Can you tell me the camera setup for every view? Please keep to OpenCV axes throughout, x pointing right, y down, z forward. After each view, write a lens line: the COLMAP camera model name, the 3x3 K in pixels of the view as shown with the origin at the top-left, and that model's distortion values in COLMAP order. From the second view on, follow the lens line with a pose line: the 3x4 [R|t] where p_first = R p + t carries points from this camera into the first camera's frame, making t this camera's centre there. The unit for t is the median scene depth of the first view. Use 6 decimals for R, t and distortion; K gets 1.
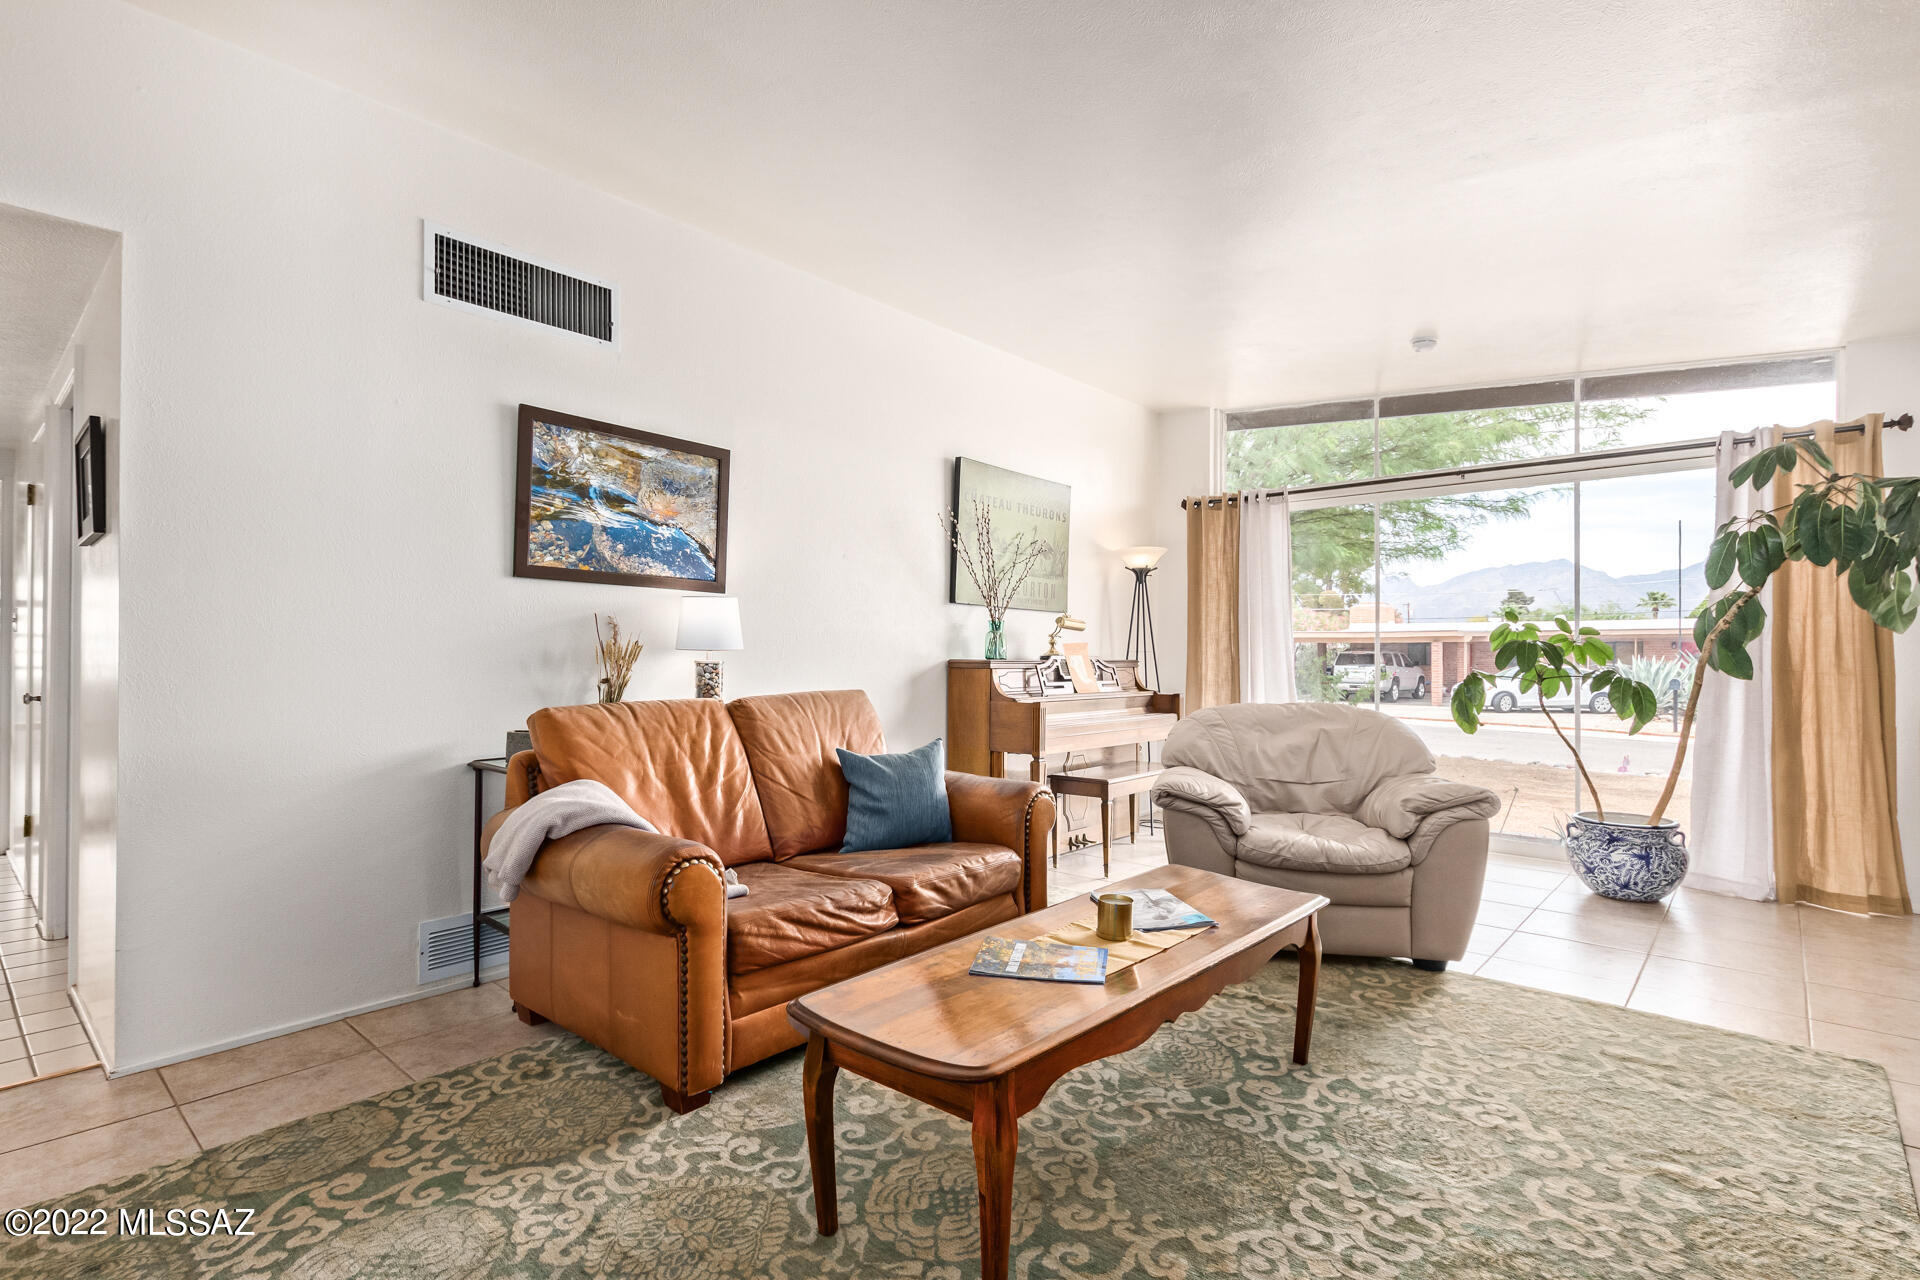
lens RADIAL K [[922.0, 0, 957.2], [0, 922.0, 642.5], [0, 0, 1]] dist [0.003317, -0.000111]
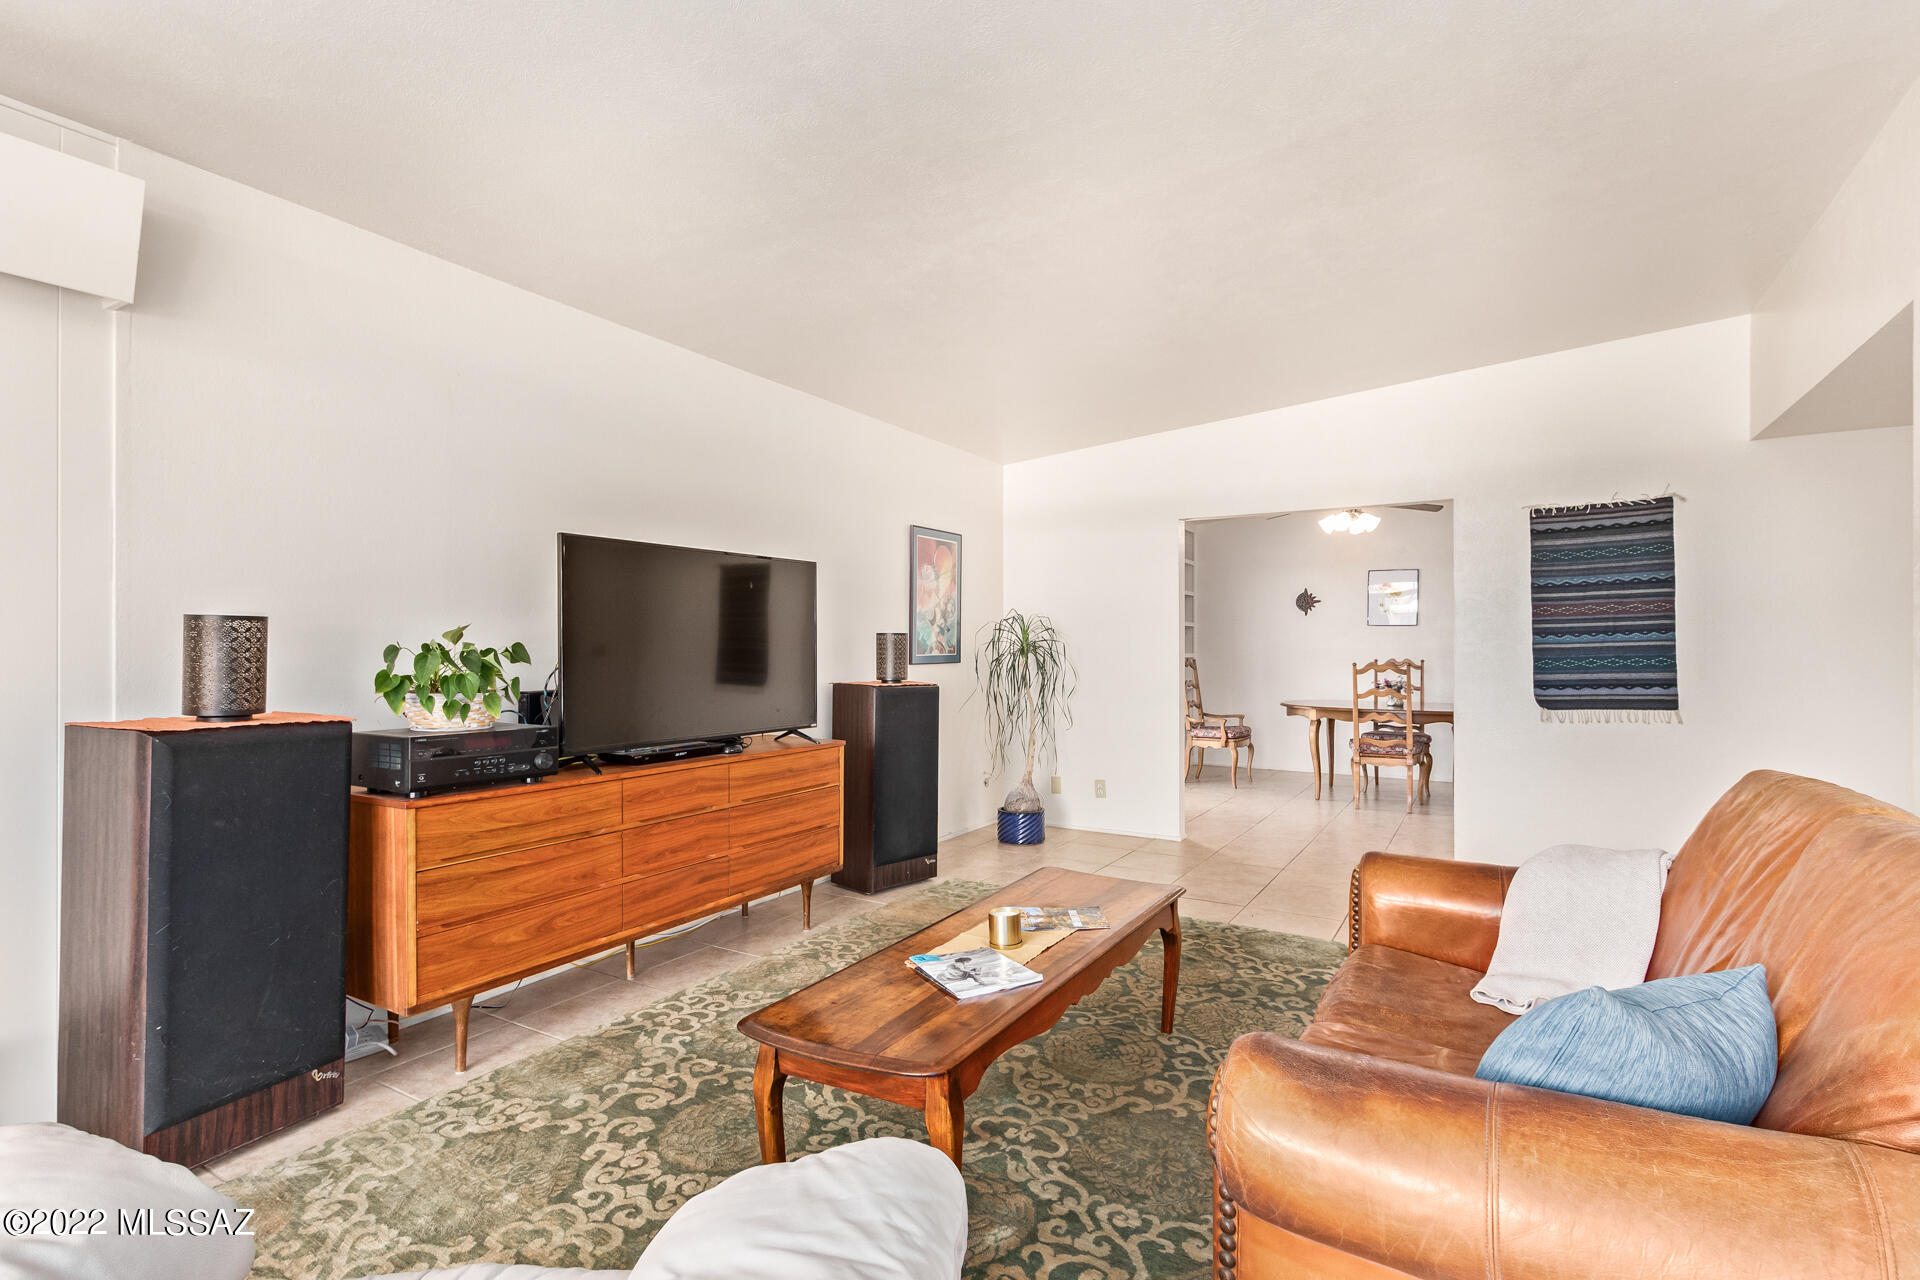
lens RADIAL K [[899.7, 0, 959.6], [0, 899.7, 645.6], [0, 0, 1]] dist [0.006477, -0.000628]
pose [[-0.983109, -0.005572, -0.182937, 0.401064], [-0.003036, 0.999895, -0.014141, -0.019851], [0.182997, -0.013347, -0.983023, 1.946734]]
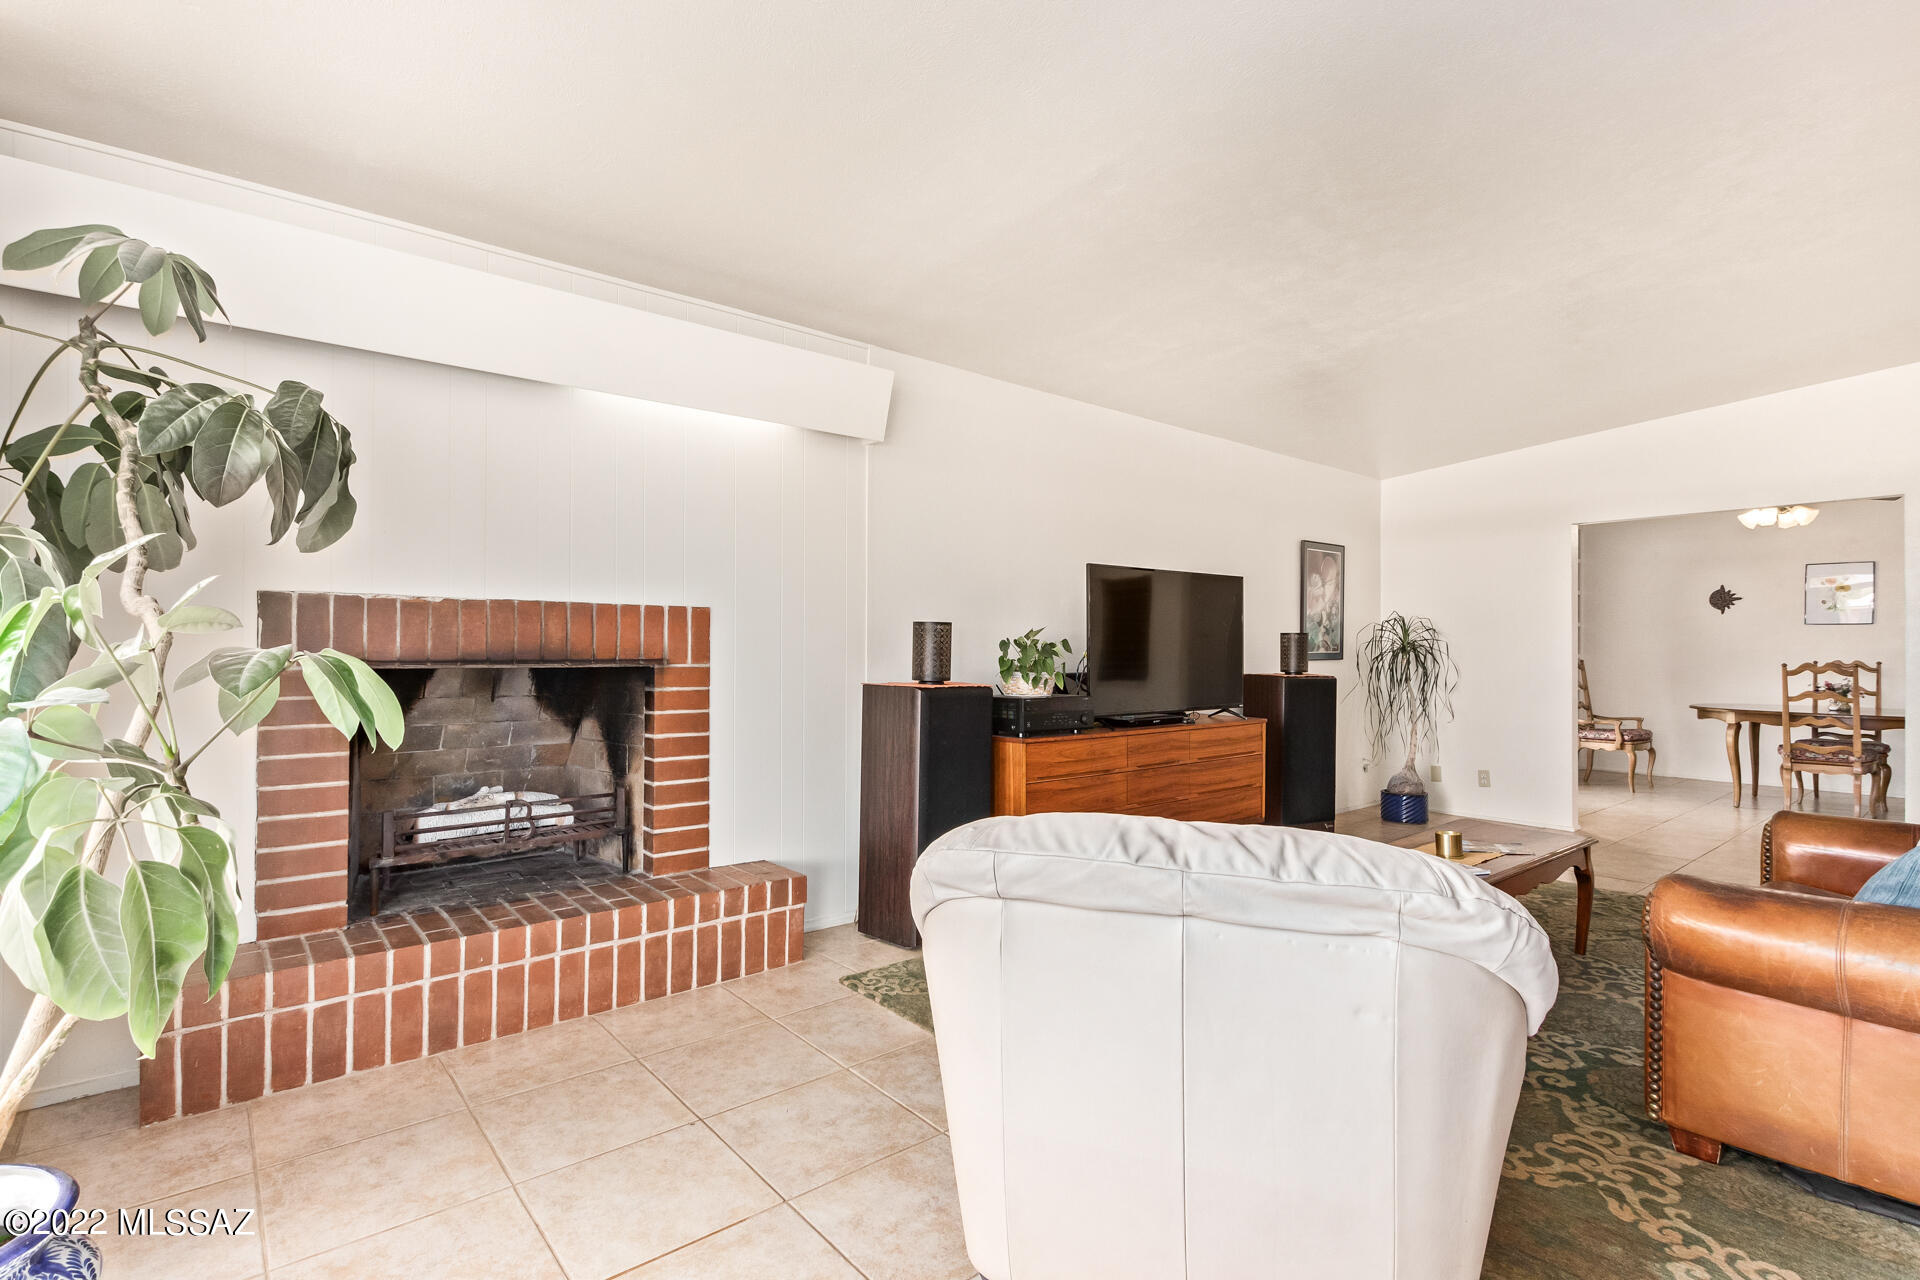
lens RADIAL K [[898.1, 0, 956.1], [0, 898.1, 645.7], [0, 0, 1]] dist [0.014589, -0.008722]
pose [[-0.988100, -0.007641, 0.153622, 0.708608], [-0.009973, 0.999846, -0.014415, 0.001755], [-0.153489, -0.015775, -0.988024, 2.463140]]
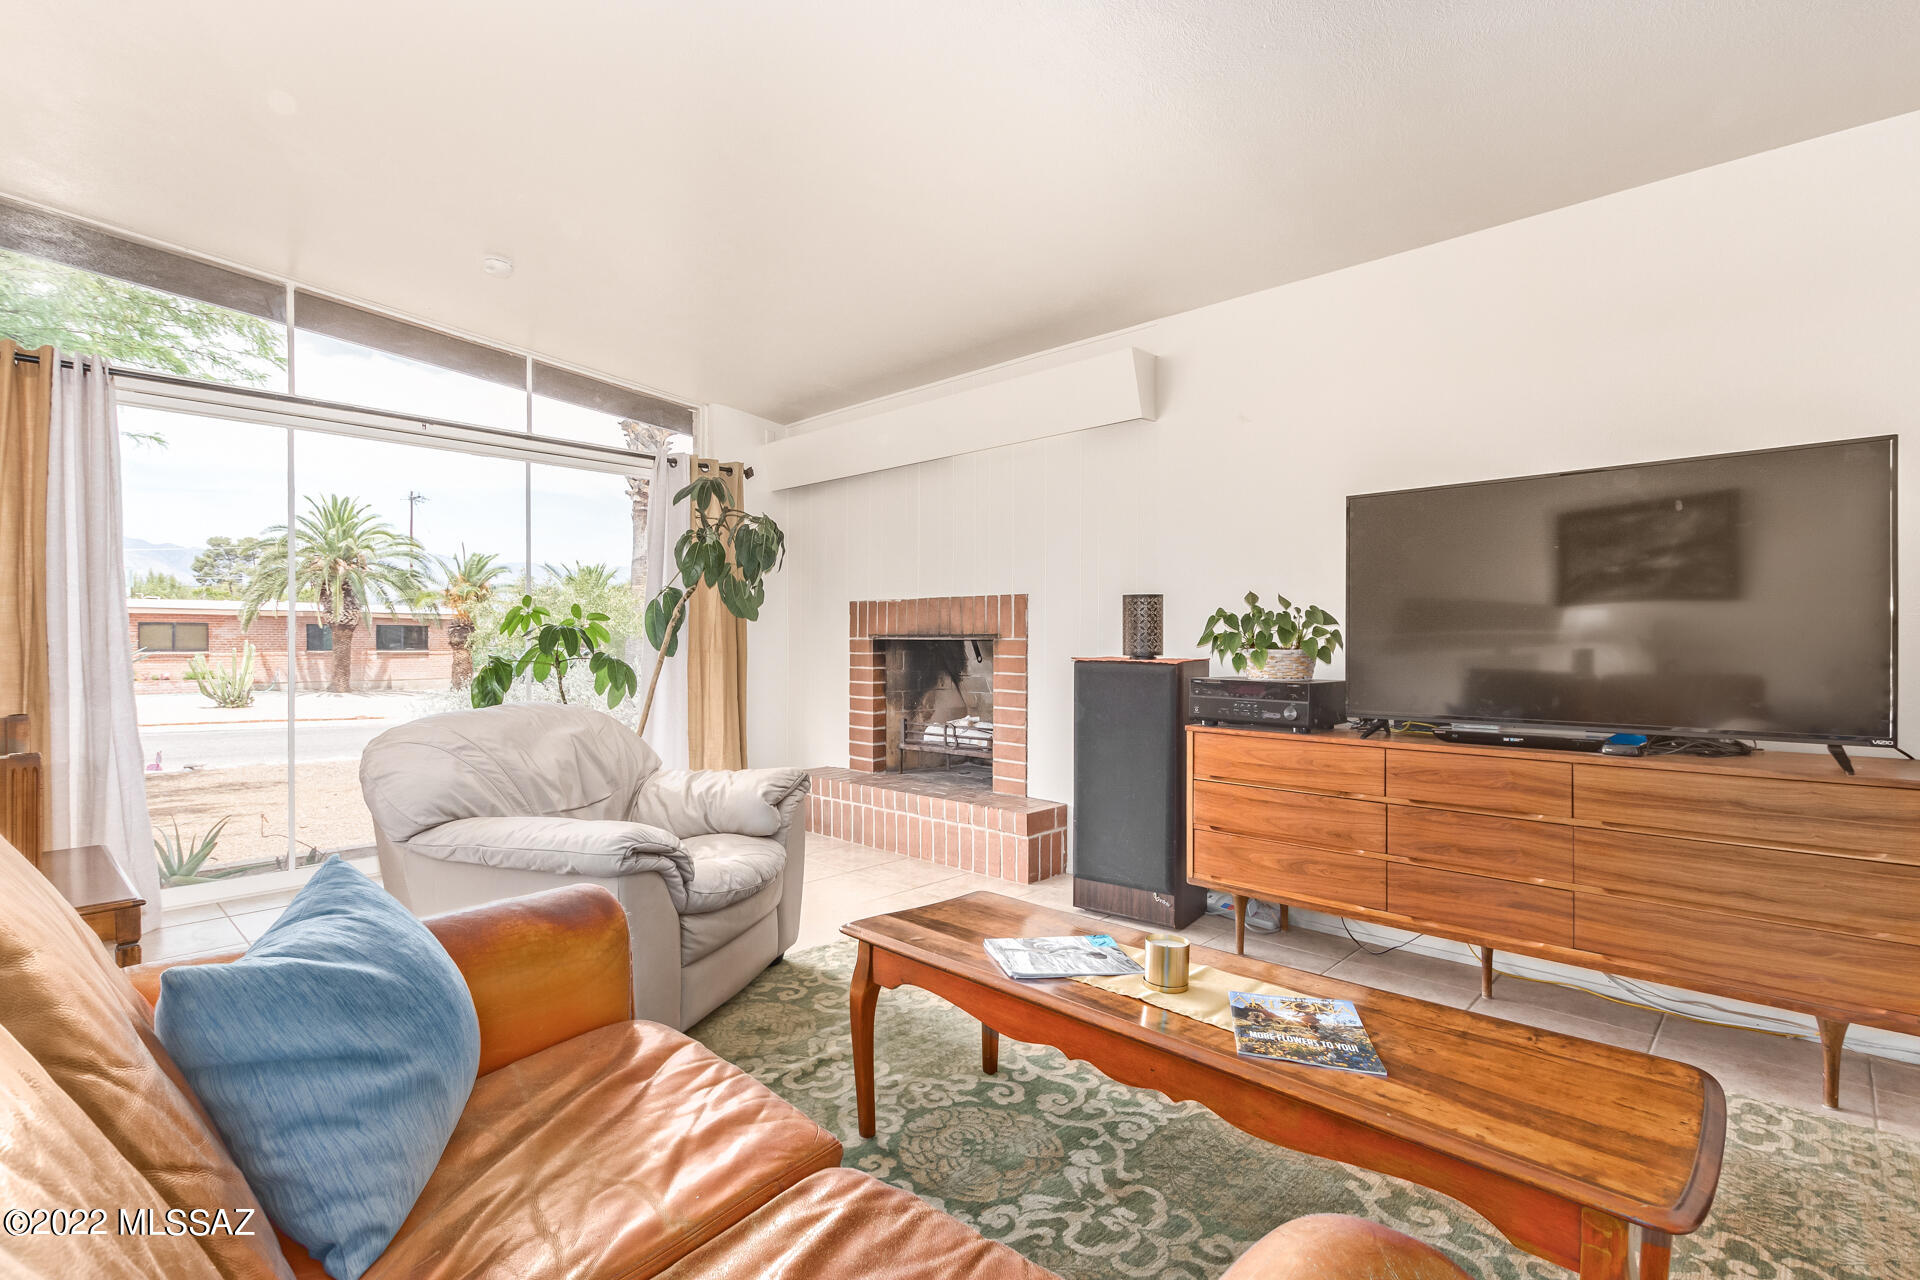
lens RADIAL K [[899.7, 0, 959.6], [0, 899.7, 645.6], [0, 0, 1]] dist [0.006477, -0.000628]
pose [[0.033154, -0.011599, 0.999383, -0.596056], [-0.012123, 0.999854, 0.012007, 0.010411], [-0.999377, -0.012513, 0.033009, 1.106145]]
